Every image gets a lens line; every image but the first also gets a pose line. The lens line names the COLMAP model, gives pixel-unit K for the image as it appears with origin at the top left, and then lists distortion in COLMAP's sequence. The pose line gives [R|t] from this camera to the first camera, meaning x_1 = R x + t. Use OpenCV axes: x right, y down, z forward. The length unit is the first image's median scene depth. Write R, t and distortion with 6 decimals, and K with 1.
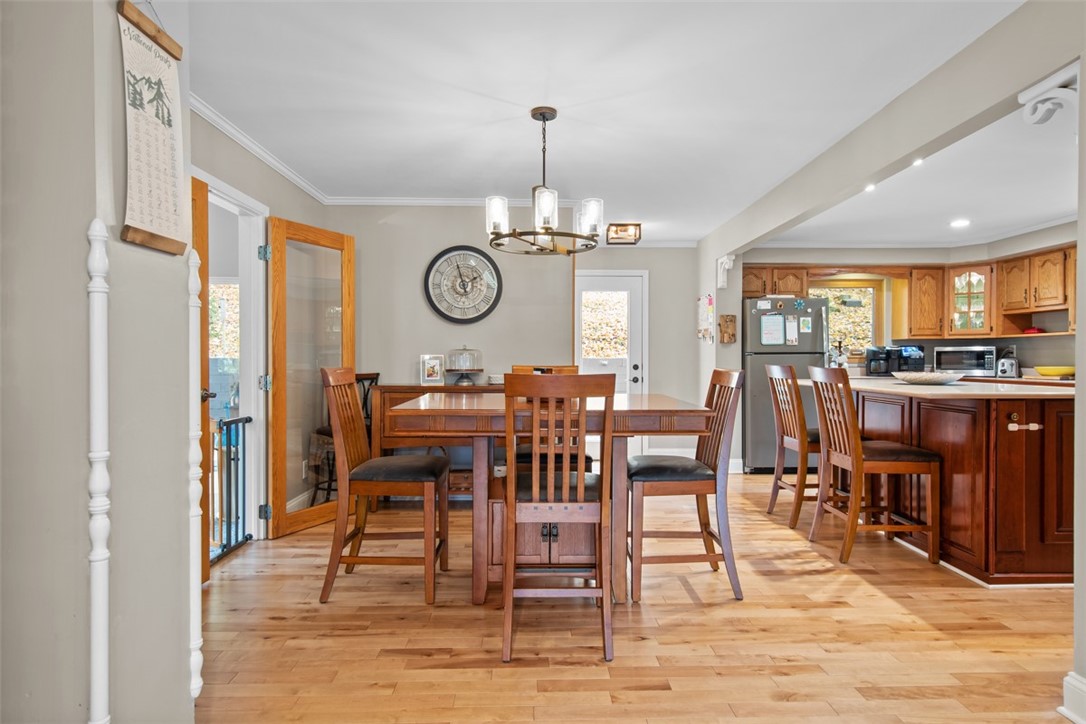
lens RADIAL K [[616.8, 0, 549.4], [0, 616.8, 365.7], [0, 0, 1]] dist [0.034708, -0.026145]
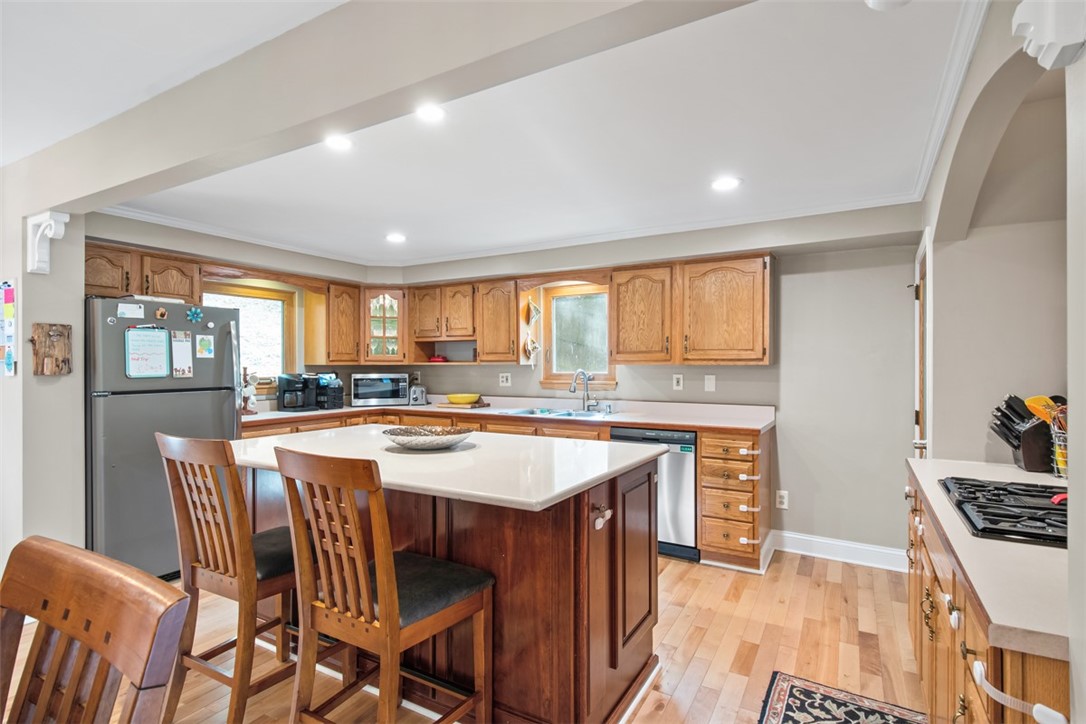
lens RADIAL K [[545.6, 0, 550.8], [0, 545.6, 363.3], [0, 0, 1]] dist [0.025093, -0.012848]
pose [[0.518789, 0.002480, 0.854899, 0.101130], [0.010409, 0.999903, -0.009217, -0.038226], [-0.854839, 0.013680, 0.518713, 0.374451]]
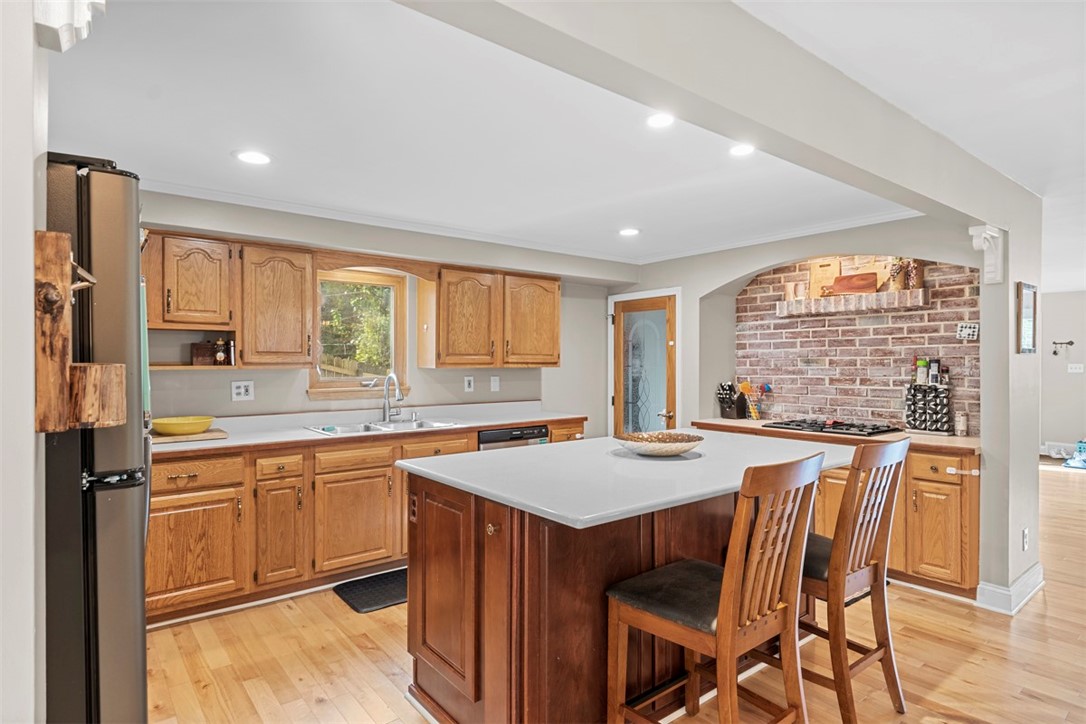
lens RADIAL K [[579.1, 0, 549.7], [0, 579.1, 365.9], [0, 0, 1]] dist [0.028185, -0.021604]
pose [[-0.603752, -0.003698, 0.797163, 0.107559], [0.011010, 0.999855, 0.012977, -0.052196], [-0.797096, 0.016612, -0.603624, 0.992675]]
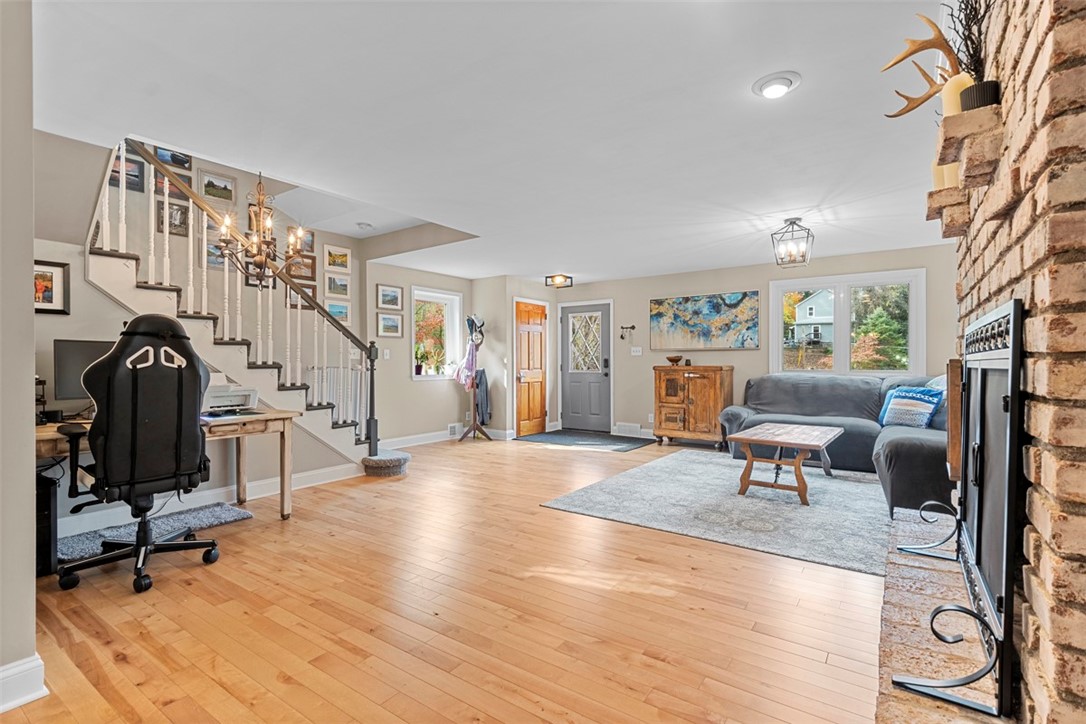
lens RADIAL K [[498.7, 0, 549.5], [0, 498.7, 362.2], [0, 0, 1]] dist [-0.000339, -0.000780]
pose [[-0.797799, 0.005048, 0.602903, -0.117529], [0.011543, 0.999910, 0.006903, 0.001646], [-0.602813, 0.012466, -0.797785, 0.268586]]
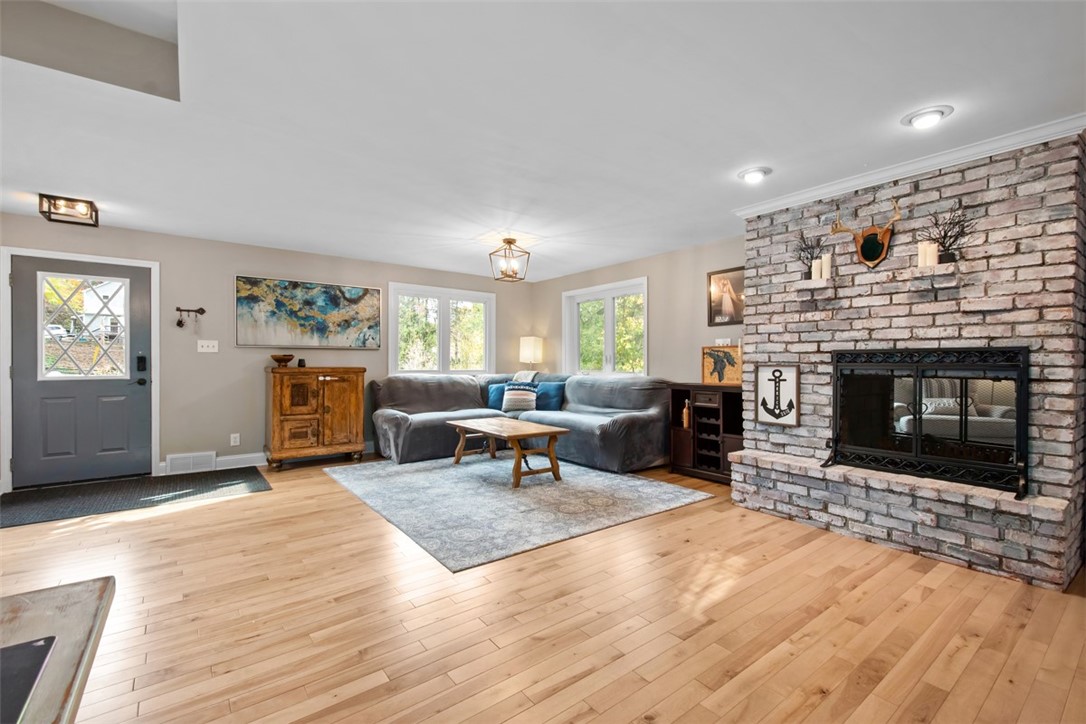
lens RADIAL K [[473.3, 0, 549.5], [0, 473.3, 363.2], [0, 0, 1]] dist [0.022677, -0.008675]
pose [[-0.813024, 0.001717, -0.582228, 0.465019], [-0.008908, 0.999842, 0.015388, -0.003431], [0.582162, 0.017697, -0.812880, 0.156253]]
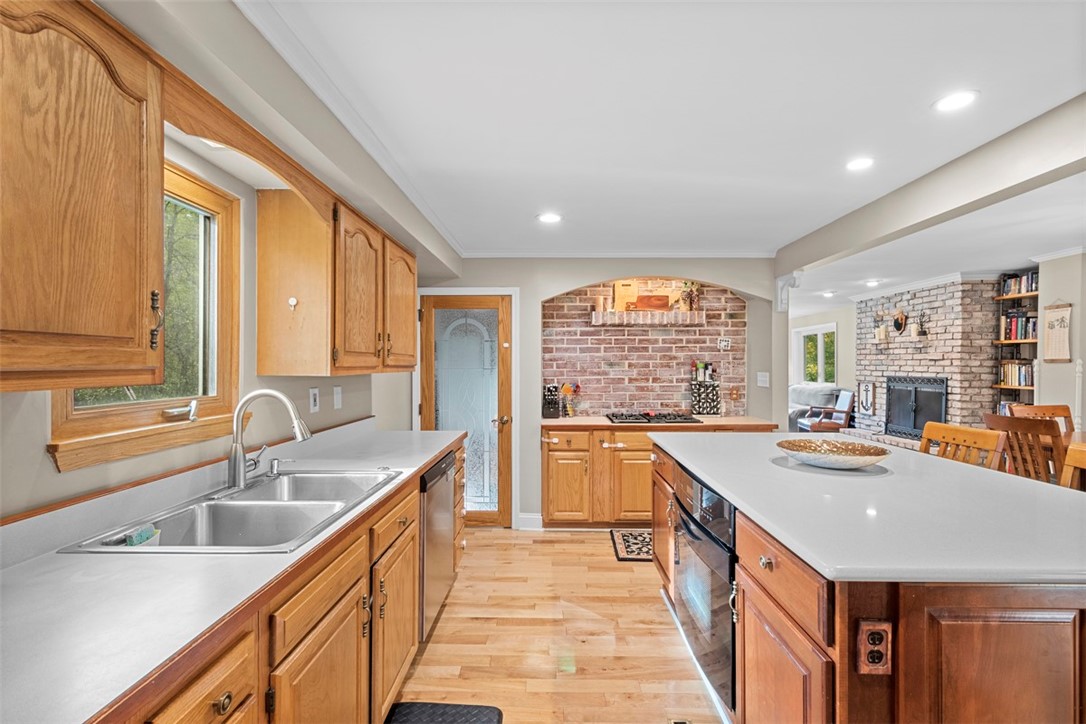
lens RADIAL K [[471.2, 0, 547.9], [0, 471.2, 367.6], [0, 0, 1]] dist [0.020368, -0.008166]
pose [[-0.999186, 0.000126, 0.040331, 0.587019], [0.000958, 0.999787, 0.020605, -0.054307], [-0.040320, 0.020627, -0.998974, 0.999394]]
